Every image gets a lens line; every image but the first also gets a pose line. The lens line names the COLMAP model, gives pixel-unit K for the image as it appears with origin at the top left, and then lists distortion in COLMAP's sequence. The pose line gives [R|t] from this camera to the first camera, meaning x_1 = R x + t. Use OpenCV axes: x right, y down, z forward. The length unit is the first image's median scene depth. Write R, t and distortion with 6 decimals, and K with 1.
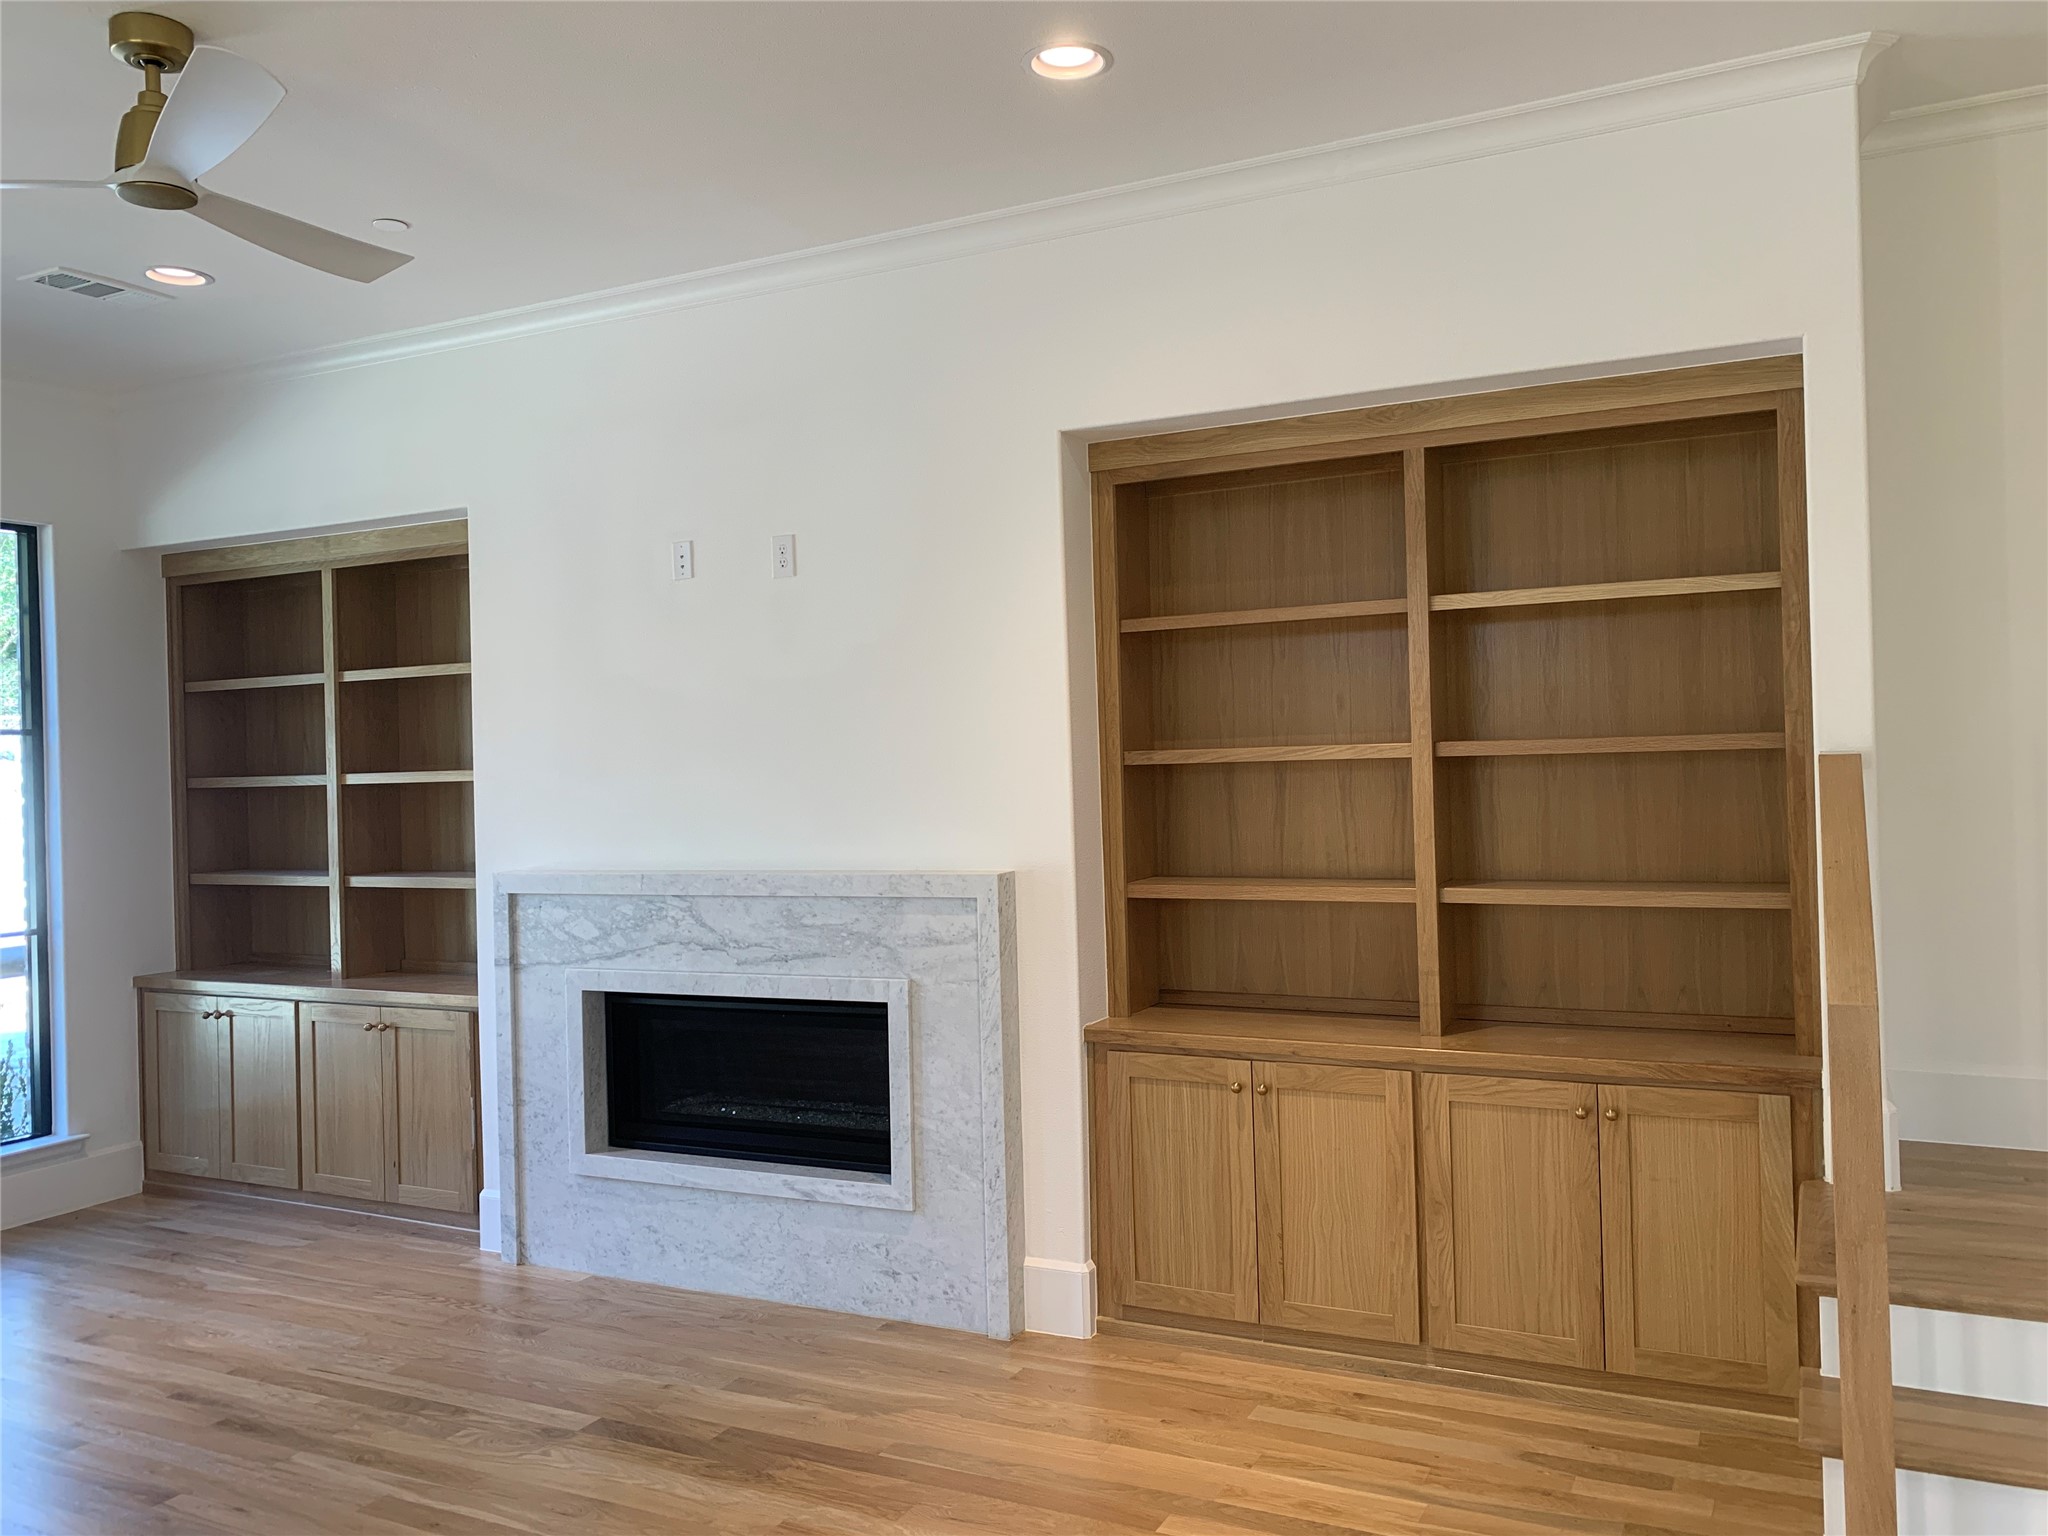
lens RADIAL K [[1544.7, 0, 1024.0], [0, 1544.7, 768.0], [0, 0, 1]] dist [0.013897, 0.002901]
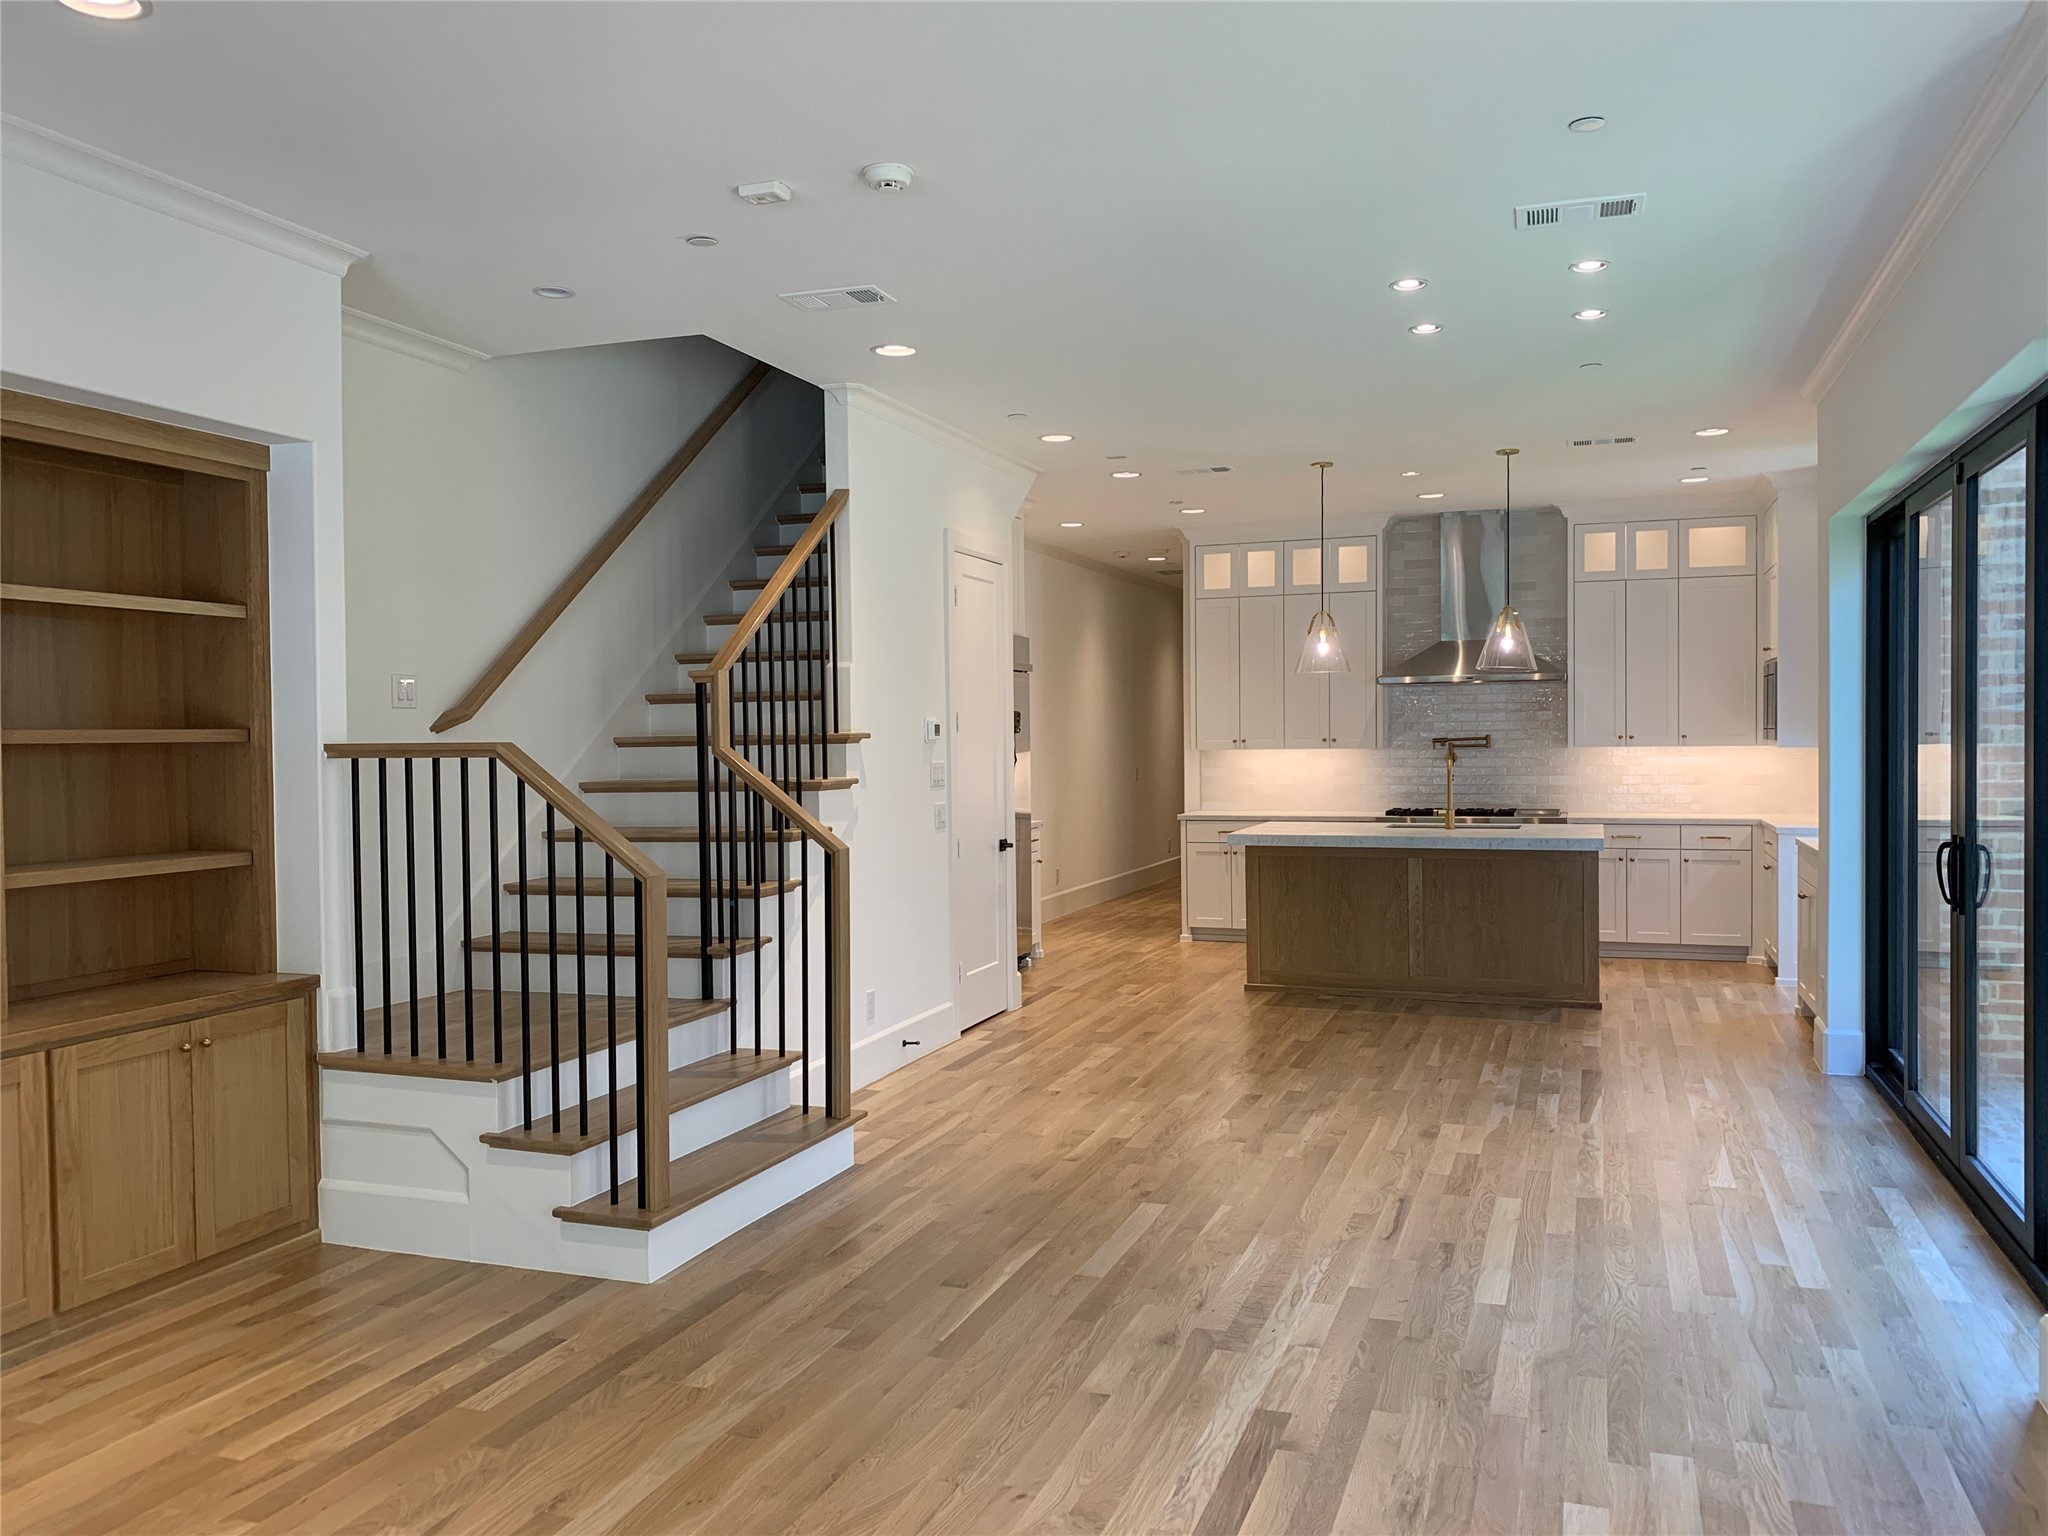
lens RADIAL K [[1553.4, 0, 1024.0], [0, 1553.4, 768.0], [0, 0, 1]] dist [-0.005578, -0.005524]
pose [[-0.098030, 0.007667, 0.995154, -0.883280], [0.019183, 0.999799, -0.005813, 0.030294], [-0.994999, 0.018520, -0.098157, 0.483781]]
